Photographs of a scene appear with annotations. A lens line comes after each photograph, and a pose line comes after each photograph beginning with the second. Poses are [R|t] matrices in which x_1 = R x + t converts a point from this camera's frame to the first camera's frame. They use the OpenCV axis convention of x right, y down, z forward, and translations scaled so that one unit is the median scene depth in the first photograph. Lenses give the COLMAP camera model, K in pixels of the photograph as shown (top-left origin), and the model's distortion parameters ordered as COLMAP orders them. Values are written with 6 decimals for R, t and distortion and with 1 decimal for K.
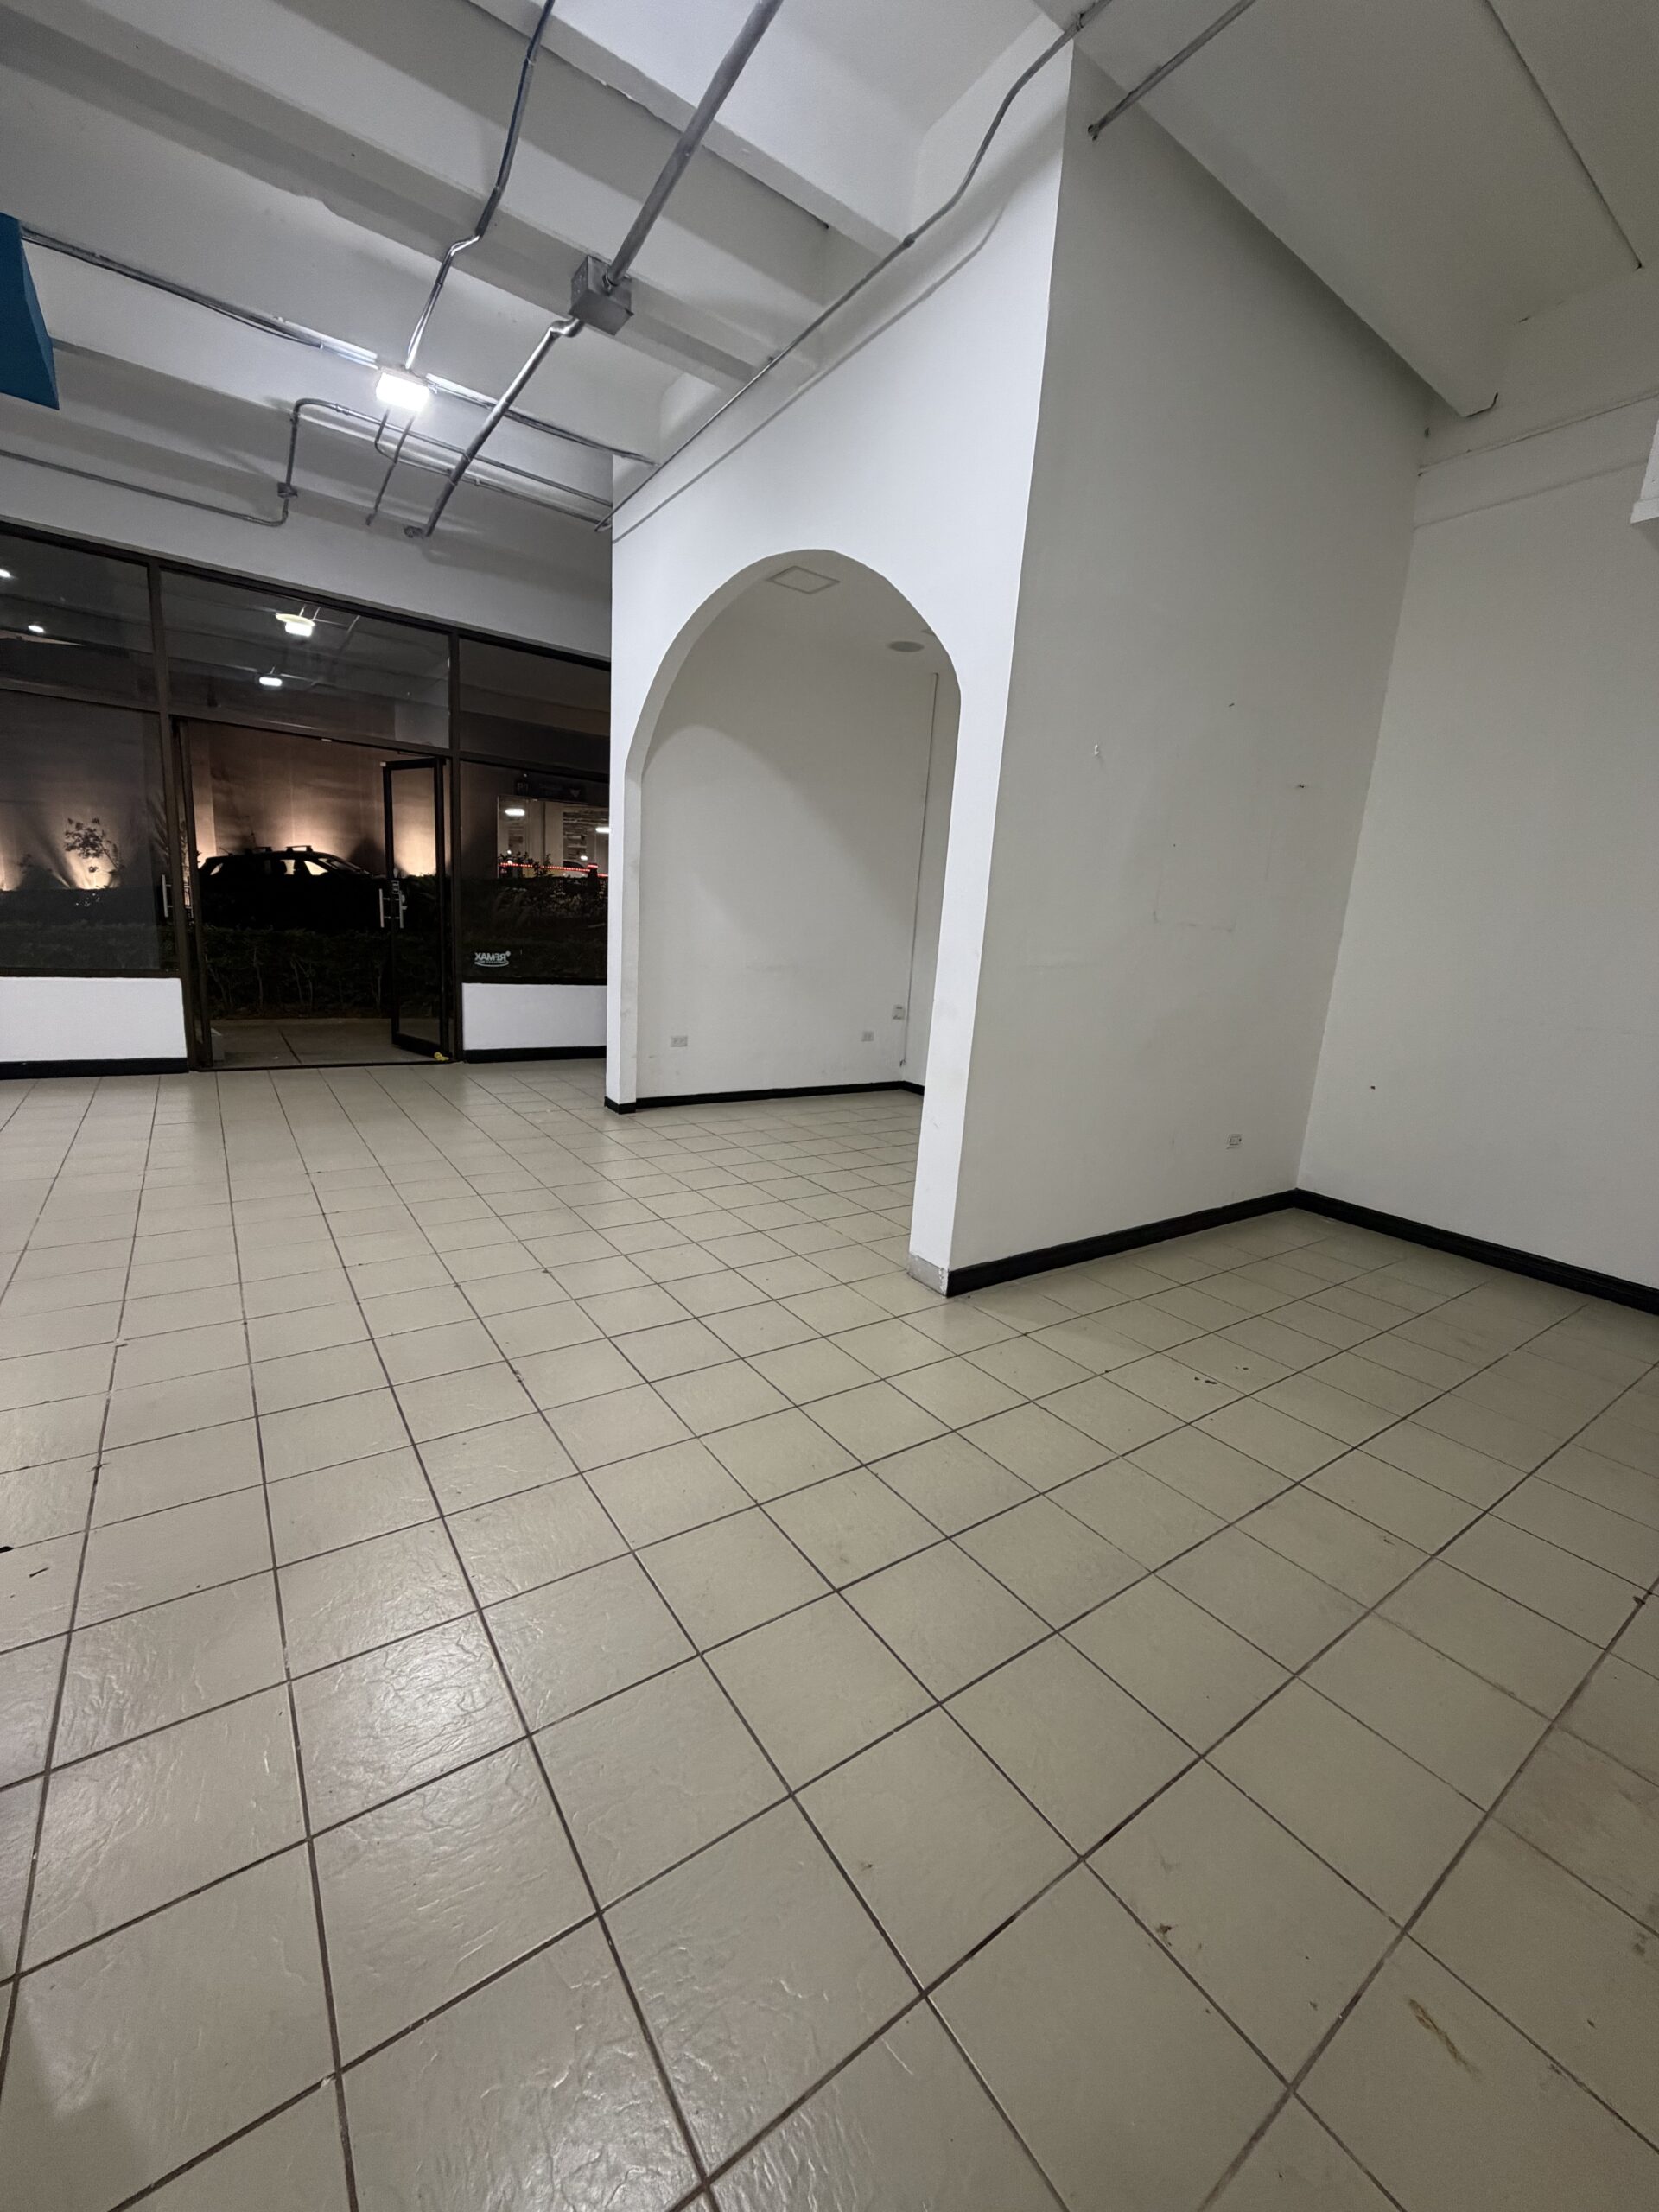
lens RADIAL K [[887.6, 0, 815.3], [0, 887.6, 1098.2], [0, 0, 1]] dist [0.000068, 0.000258]
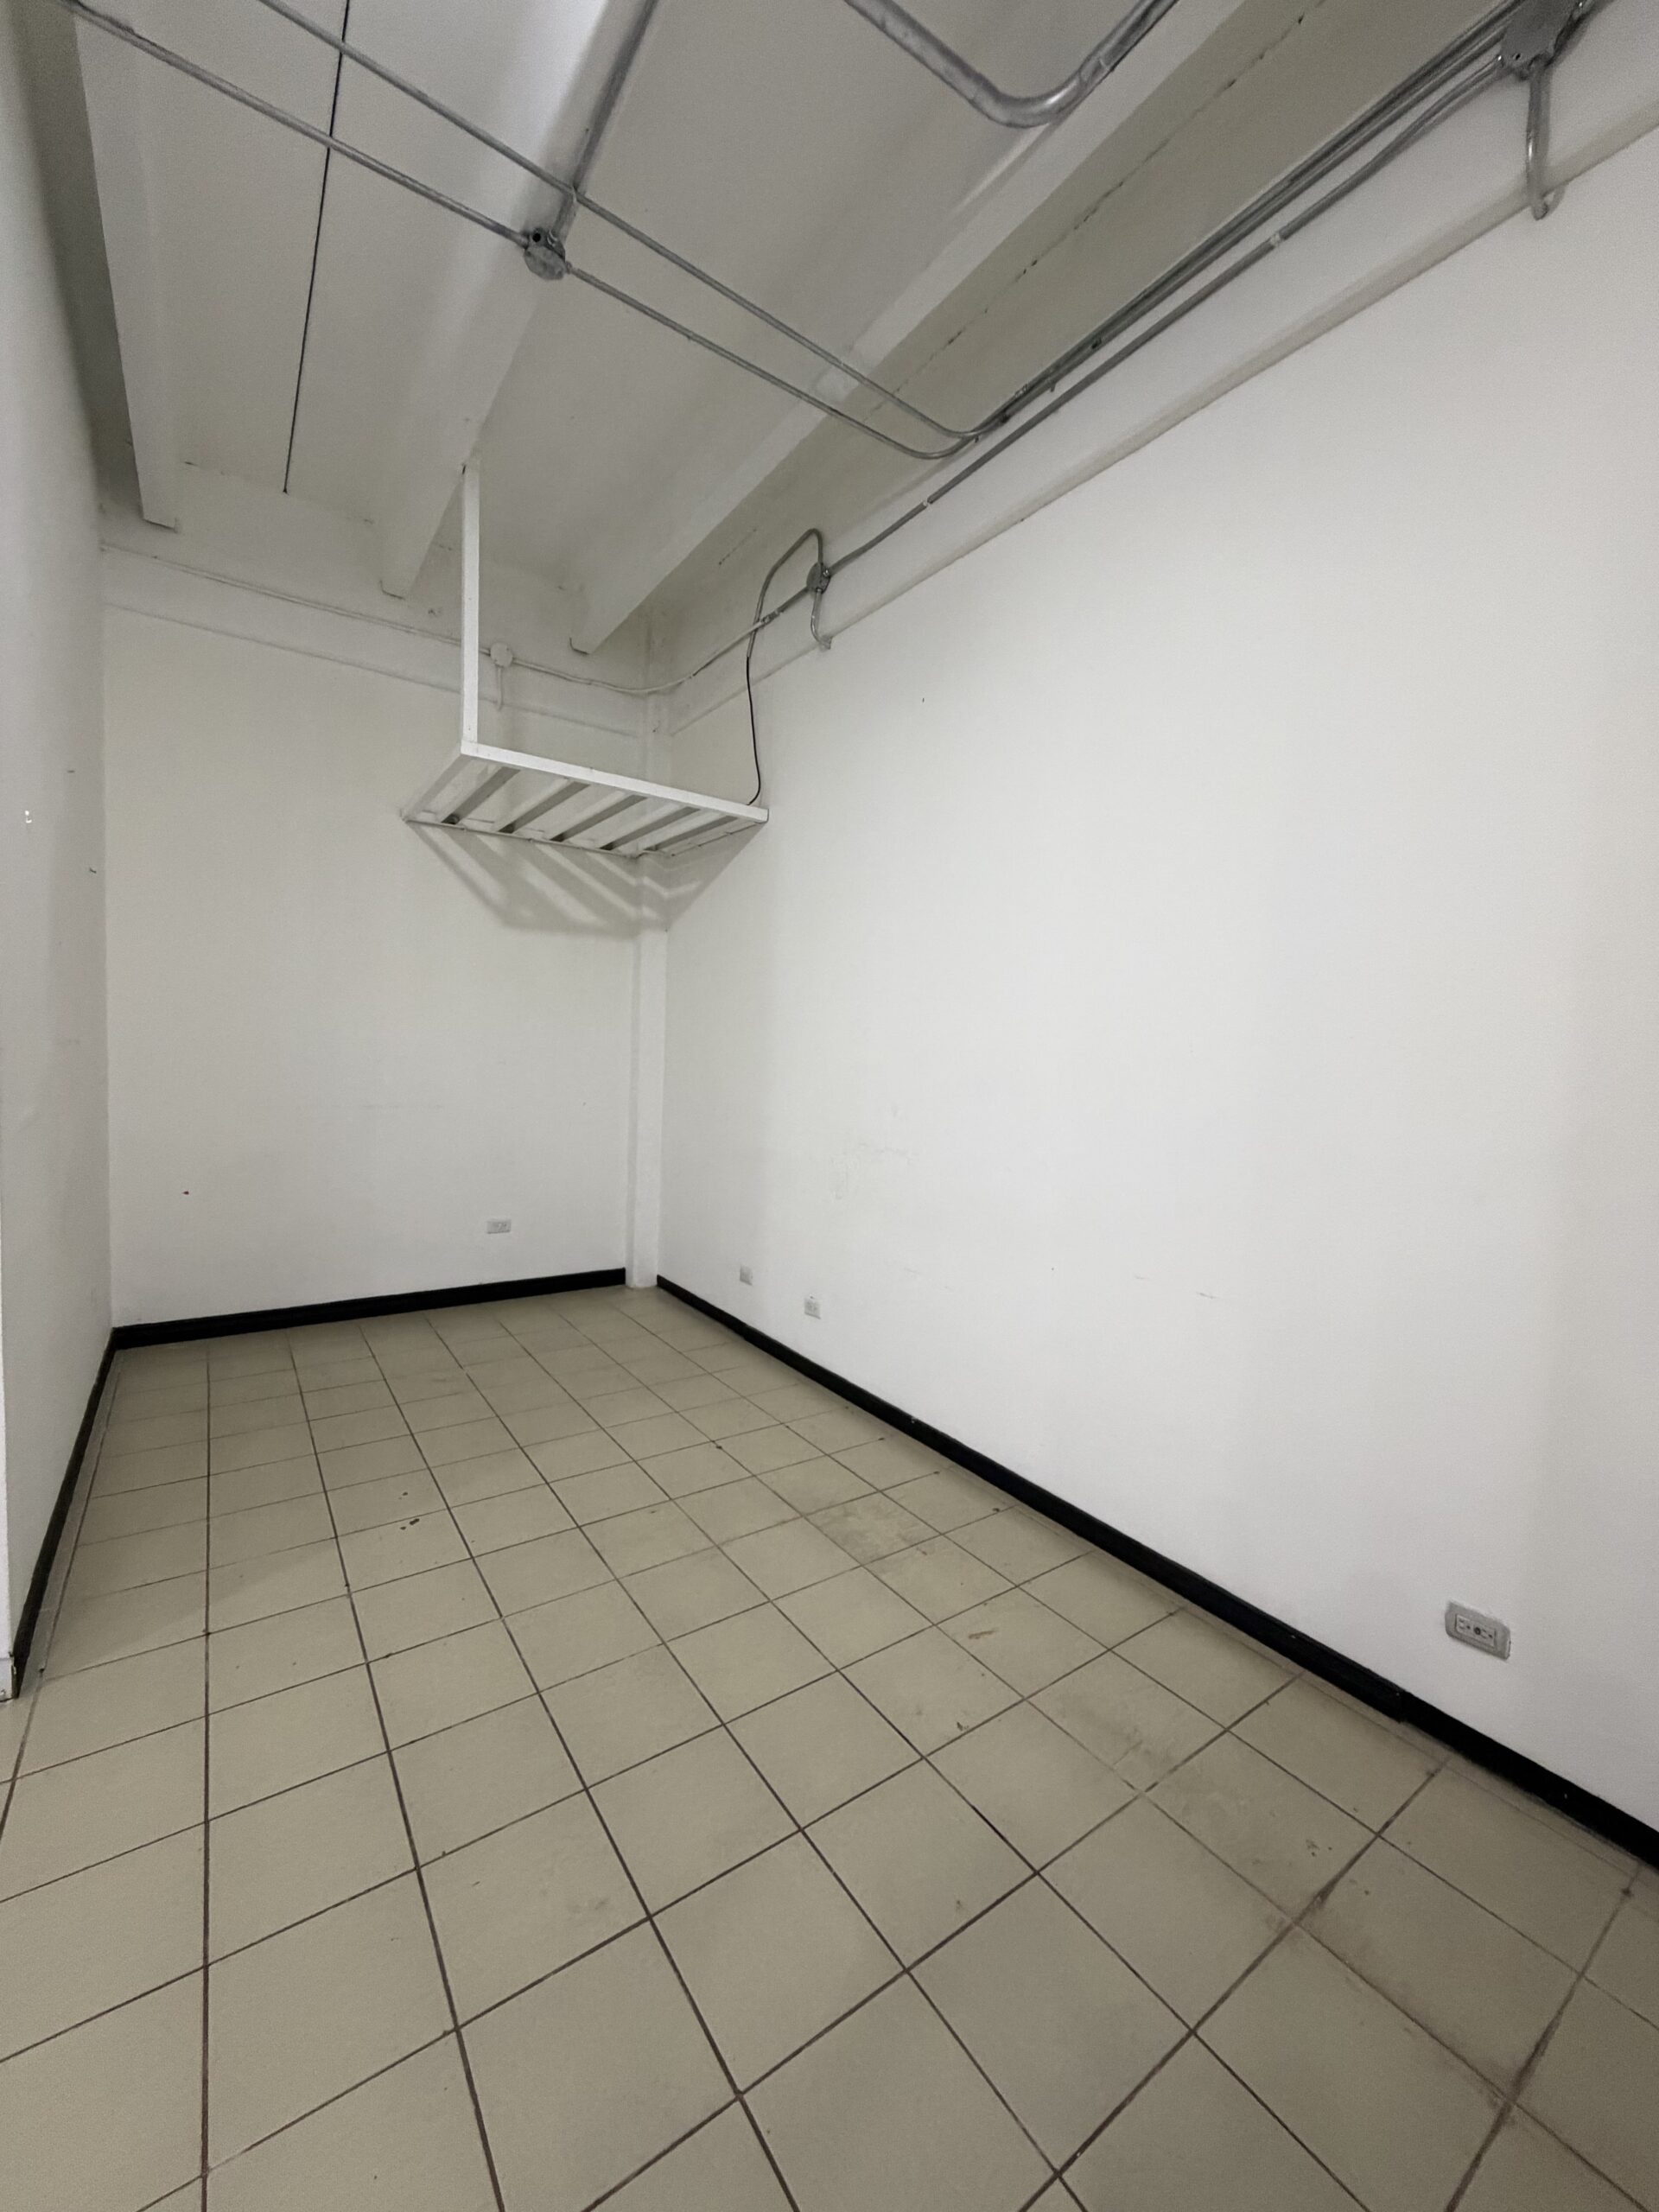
lens RADIAL K [[887.6, 0, 833.9], [0, 887.6, 1091.9], [0, 0, 1]] dist [0.000068, 0.000258]
pose [[-0.014133, -0.116448, 0.993096, -0.216086], [0.156189, 0.980747, 0.117223, -0.084612], [-0.987626, 0.156767, 0.004327, 0.209427]]
